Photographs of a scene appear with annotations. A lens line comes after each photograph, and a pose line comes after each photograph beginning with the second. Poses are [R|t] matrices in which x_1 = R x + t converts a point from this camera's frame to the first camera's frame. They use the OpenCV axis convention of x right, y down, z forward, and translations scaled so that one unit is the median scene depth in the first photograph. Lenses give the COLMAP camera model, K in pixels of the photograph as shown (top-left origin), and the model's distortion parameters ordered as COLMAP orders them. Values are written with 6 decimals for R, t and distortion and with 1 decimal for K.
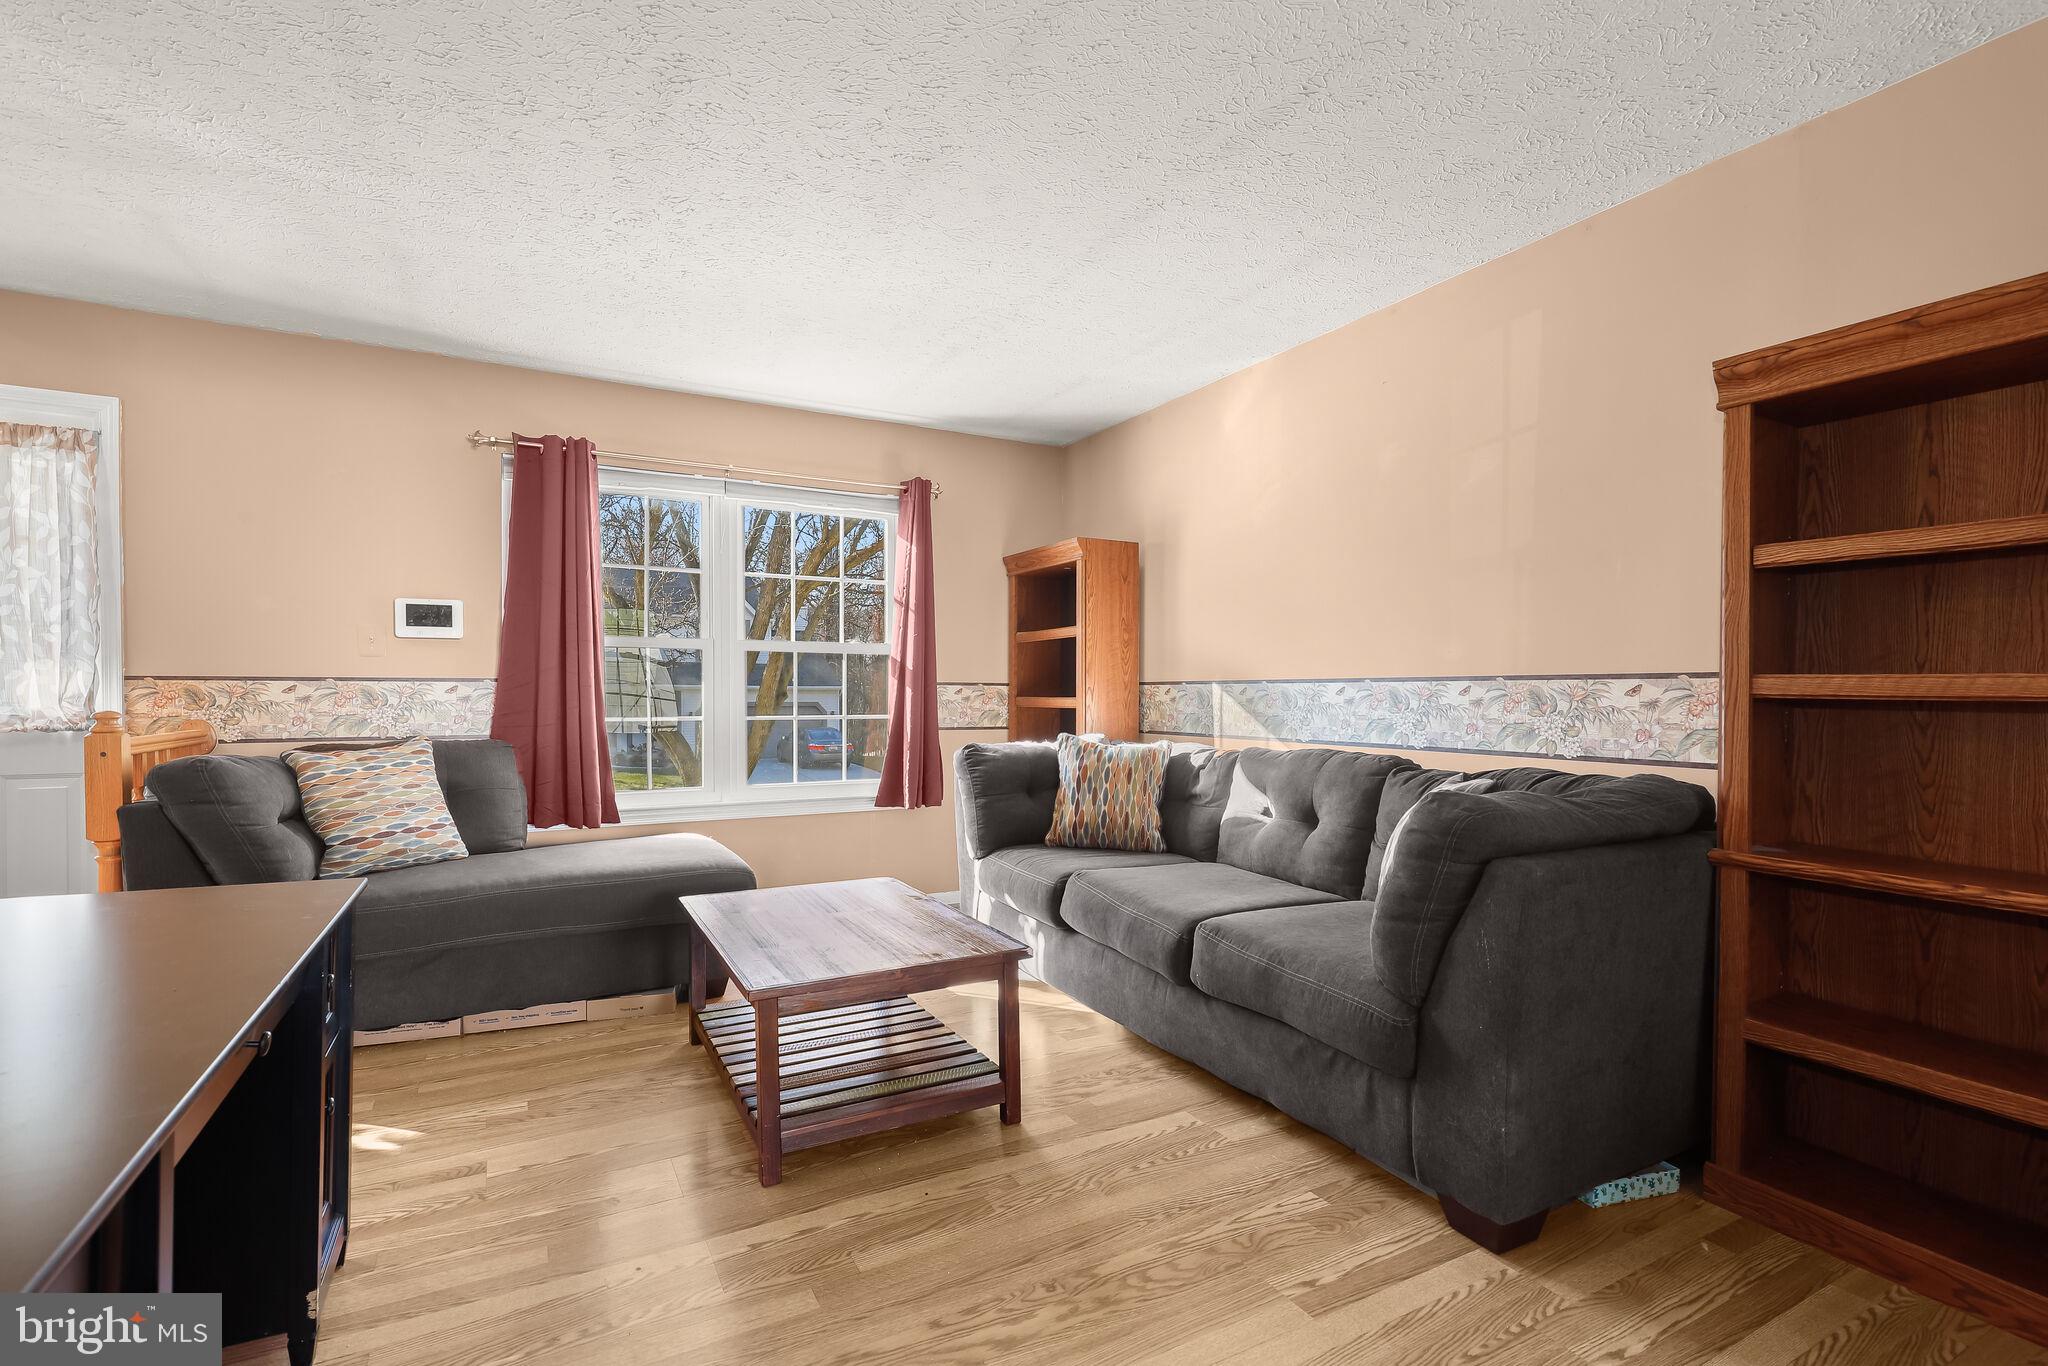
lens RADIAL K [[946.4, 0, 1037.2], [0, 946.4, 711.7], [0, 0, 1]] dist [0.001220, 0.000216]
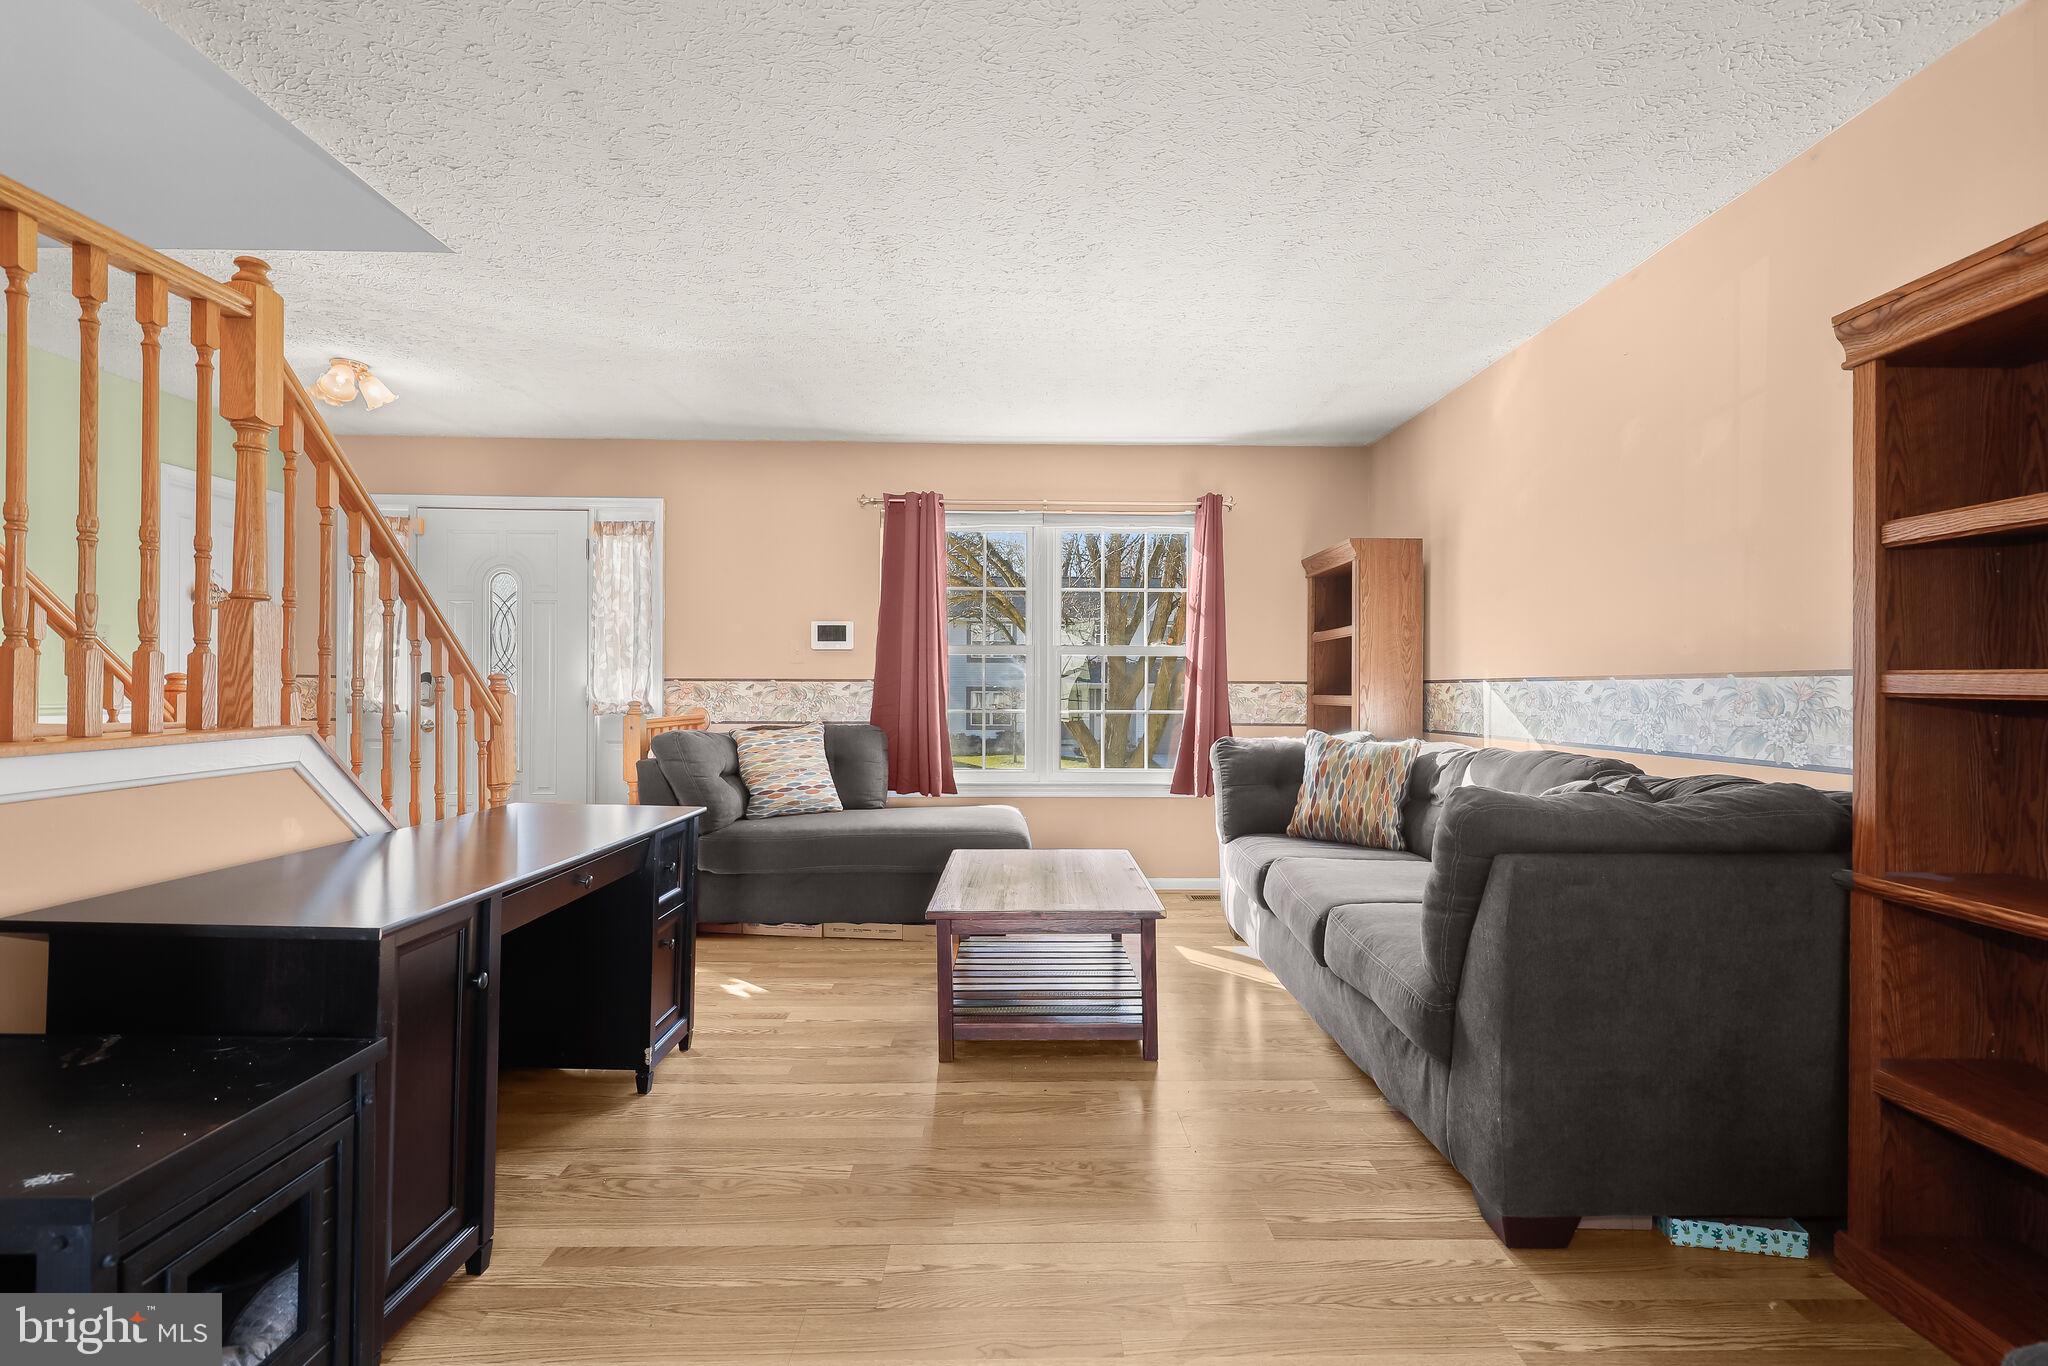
lens RADIAL K [[947.6, 0, 1034.9], [0, 947.6, 697.0], [0, 0, 1]] dist [0.001434, 0.000592]
pose [[0.884179, 0.005196, -0.467118, 0.290934], [-0.011691, 0.999871, -0.011007, 0.002150], [0.467001, 0.015193, 0.884126, -0.078513]]
